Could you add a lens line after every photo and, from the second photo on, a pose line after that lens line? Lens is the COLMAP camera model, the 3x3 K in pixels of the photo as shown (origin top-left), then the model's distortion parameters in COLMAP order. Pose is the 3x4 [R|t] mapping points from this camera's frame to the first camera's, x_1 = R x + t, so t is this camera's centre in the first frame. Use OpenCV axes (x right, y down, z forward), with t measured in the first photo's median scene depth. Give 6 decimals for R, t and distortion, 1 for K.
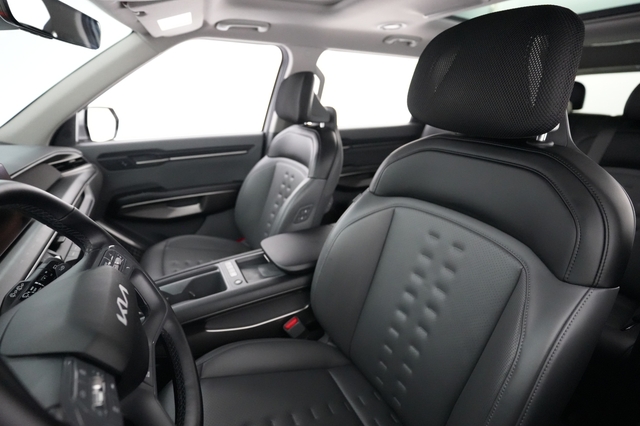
lens RADIAL K [[309.0, 0, 323.0], [0, 309.0, 210.6], [0, 0, 1]] dist [0.000461, -0.000007]
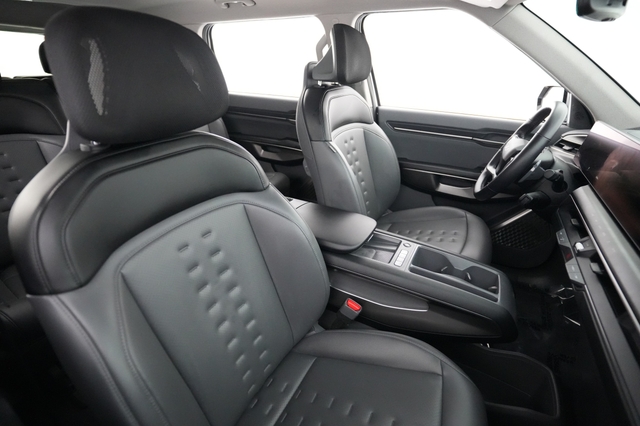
lens RADIAL K [[309.0, 0, 323.2], [0, 309.0, 215.4], [0, 0, 1]] dist [0.000461, -0.000007]
pose [[-0.550111, -0.290356, 0.782988, -0.623392], [0.381427, 0.746729, 0.544893, -0.368813], [-0.742894, 0.598405, -0.300034, 0.992873]]
